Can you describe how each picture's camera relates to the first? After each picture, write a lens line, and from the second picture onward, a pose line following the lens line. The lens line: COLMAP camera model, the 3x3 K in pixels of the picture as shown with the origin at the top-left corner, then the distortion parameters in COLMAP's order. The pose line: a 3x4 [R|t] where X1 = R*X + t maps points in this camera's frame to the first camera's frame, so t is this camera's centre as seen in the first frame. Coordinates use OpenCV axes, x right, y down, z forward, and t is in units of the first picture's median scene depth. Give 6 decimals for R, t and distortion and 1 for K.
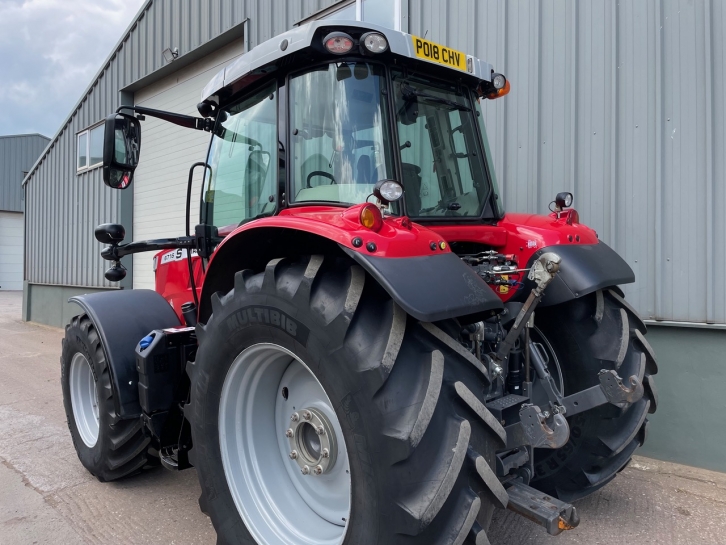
lens RADIAL K [[570.6, 0, 377.9], [0, 570.6, 272.4], [0, 0, 1]] dist [0.099266, -0.125035]
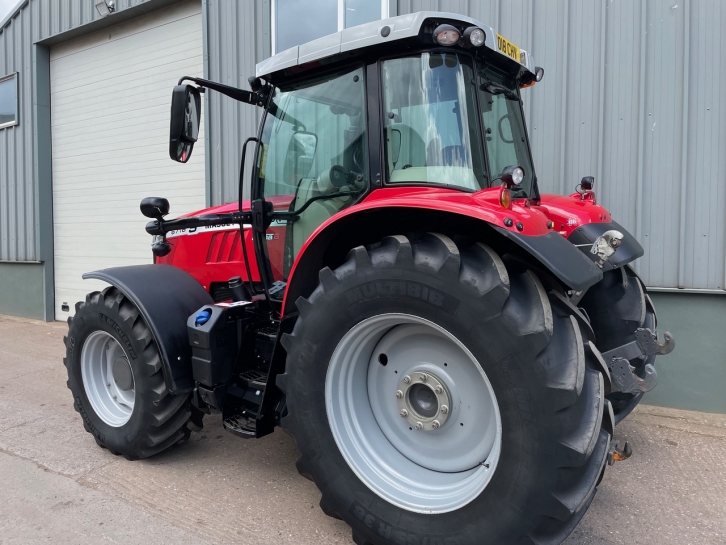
lens RADIAL K [[570.6, 0, 377.9], [0, 570.6, 272.4], [0, 0, 1]] dist [0.099266, -0.125035]
pose [[0.976212, -0.012385, 0.216464, -0.355461], [0.001369, 0.998699, 0.050966, -0.007938], [-0.216814, -0.049457, 0.974959, -0.039028]]
